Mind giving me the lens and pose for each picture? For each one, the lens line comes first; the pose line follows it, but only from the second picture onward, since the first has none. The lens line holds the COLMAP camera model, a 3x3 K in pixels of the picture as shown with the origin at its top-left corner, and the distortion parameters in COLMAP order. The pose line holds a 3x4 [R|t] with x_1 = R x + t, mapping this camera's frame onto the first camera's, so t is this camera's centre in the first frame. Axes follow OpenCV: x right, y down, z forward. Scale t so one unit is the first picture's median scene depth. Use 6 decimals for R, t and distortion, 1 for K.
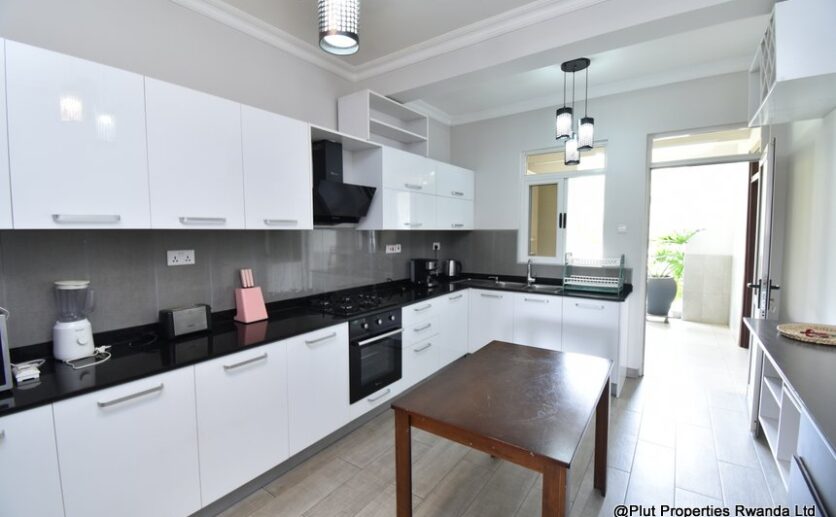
lens RADIAL K [[371.0, 0, 418.0], [0, 371.0, 258.5], [0, 0, 1]] dist [0.023181, -0.000634]
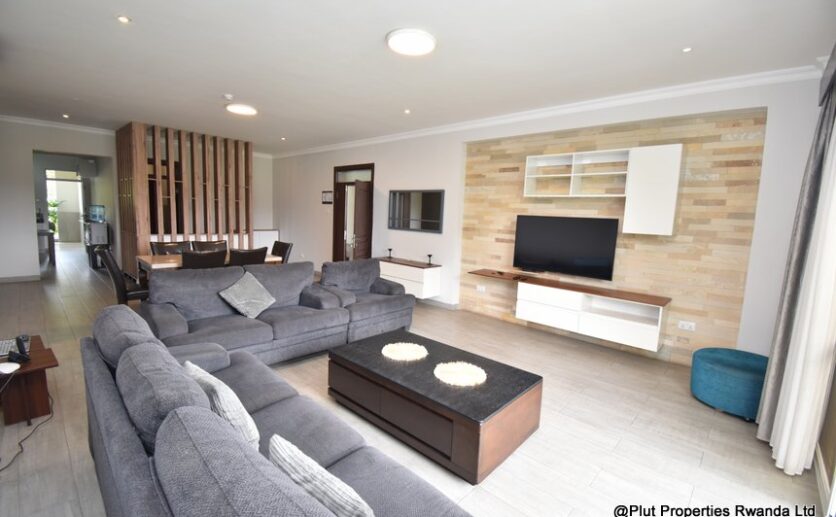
lens RADIAL K [[371.0, 0, 418.0], [0, 371.0, 258.5], [0, 0, 1]] dist [0.023181, -0.000634]
pose [[0.134697, -0.107307, 0.985059, -1.843553], [0.032981, 0.994054, 0.103777, 0.149034], [-0.990338, 0.018510, 0.137435, -2.116858]]
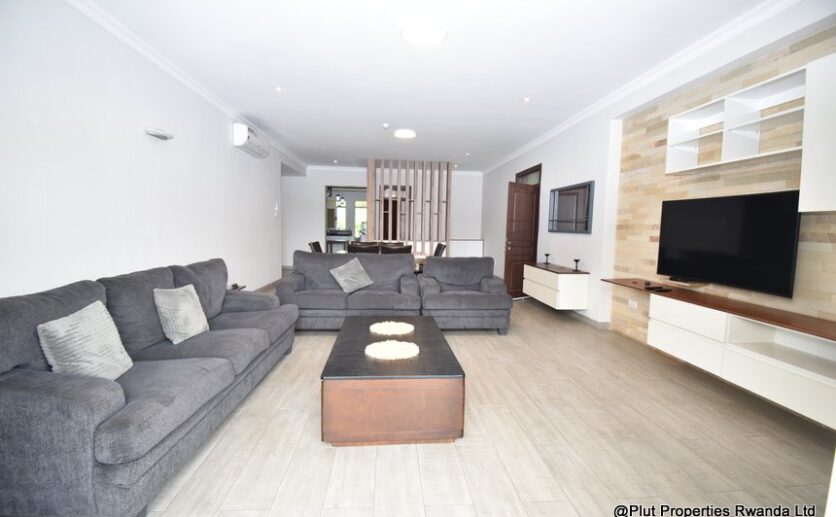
lens RADIAL K [[371.0, 0, 418.0], [0, 371.0, 258.5], [0, 0, 1]] dist [0.023181, -0.000634]
pose [[0.767514, -0.032974, 0.640183, -1.538733], [0.024345, 0.999455, 0.022291, 0.265672], [-0.640569, -0.001523, 0.767899, -2.679366]]
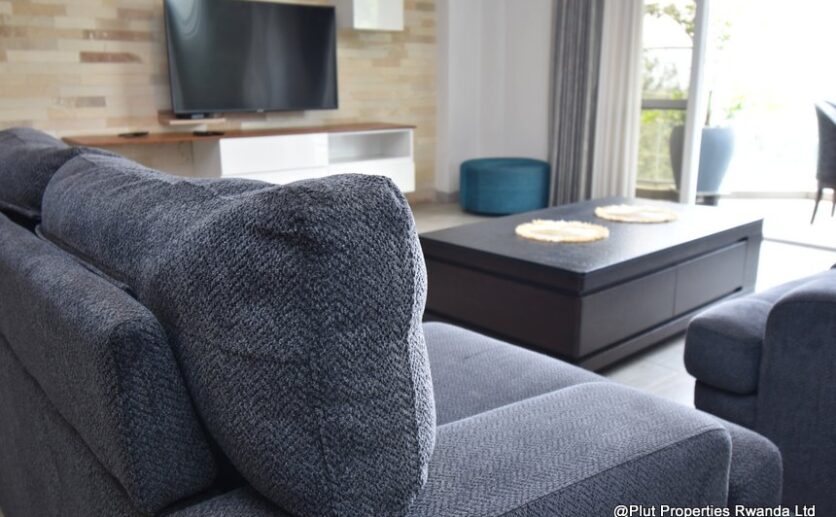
lens RADIAL K [[715.4, 0, 418.0], [0, 715.4, 258.5], [0, 0, 1]] dist [-0.002008, -0.005449]
pose [[-0.974526, -0.045559, 0.219600, -1.039960], [0.025311, 0.950553, 0.309531, 0.211223], [-0.222843, 0.307204, -0.925185, -1.114527]]
